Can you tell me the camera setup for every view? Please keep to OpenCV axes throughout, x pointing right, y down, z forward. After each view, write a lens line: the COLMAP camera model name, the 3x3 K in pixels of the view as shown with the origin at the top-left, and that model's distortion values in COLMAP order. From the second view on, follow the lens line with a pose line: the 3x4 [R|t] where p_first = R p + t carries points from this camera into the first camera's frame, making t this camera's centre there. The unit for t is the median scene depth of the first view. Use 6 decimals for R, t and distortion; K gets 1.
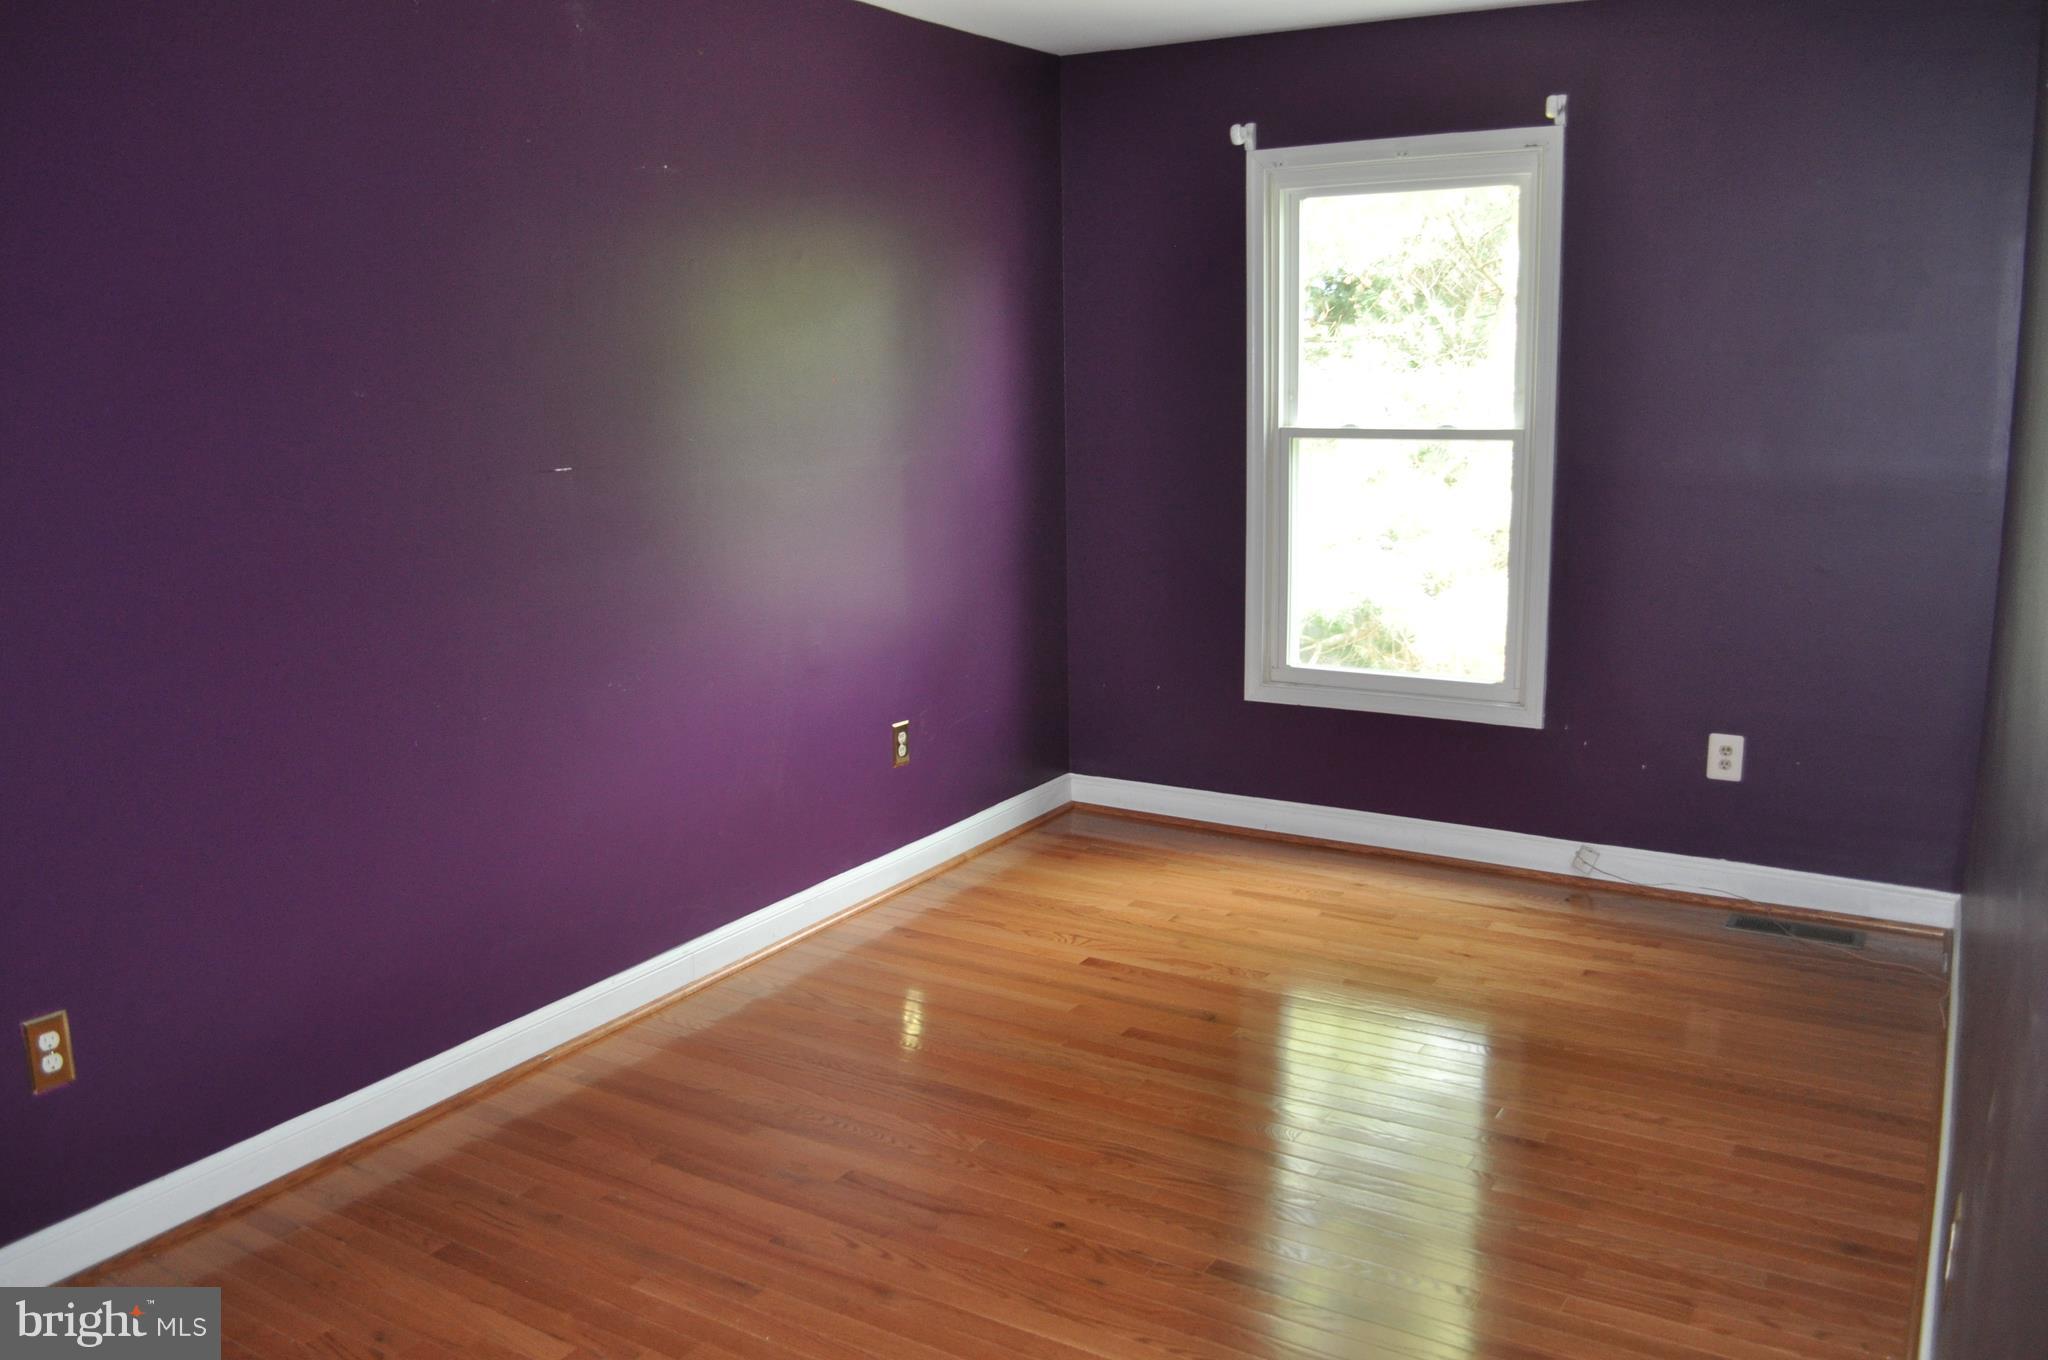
lens RADIAL K [[1607.4, 0, 1034.6], [0, 1607.4, 689.4], [0, 0, 1]] dist [-0.073965, 0.006334]
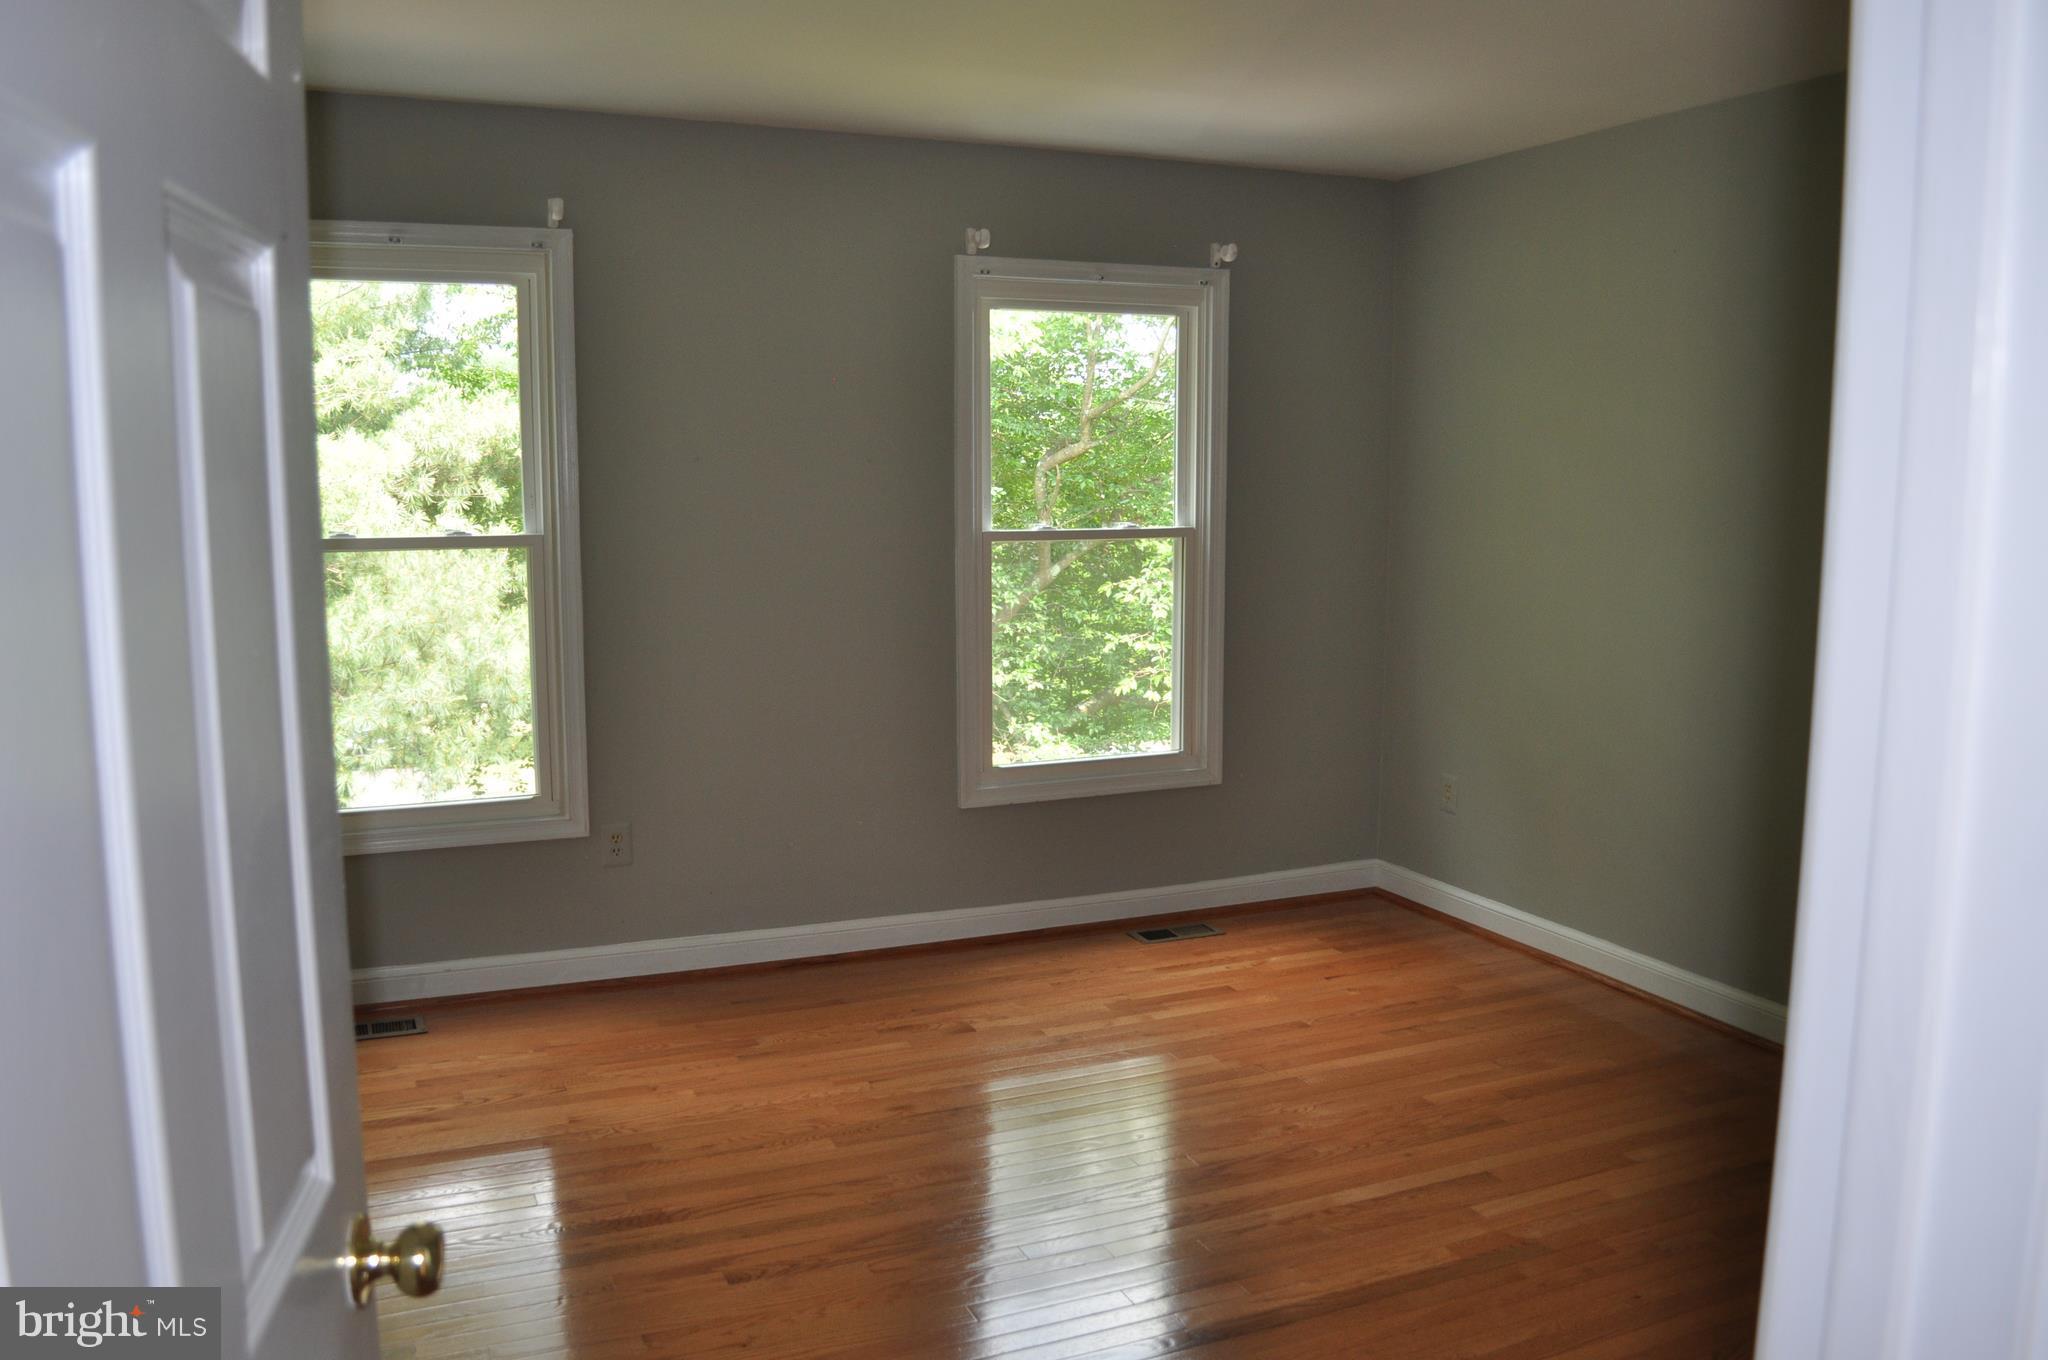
lens RADIAL K [[1607.4, 0, 1034.6], [0, 1607.4, 689.4], [0, 0, 1]] dist [-0.073965, 0.006334]
pose [[0.600942, -0.089332, 0.794285, -0.636605], [0.139772, 0.990168, 0.005614, -0.065484], [-0.786977, 0.107645, 0.607519, 0.369826]]
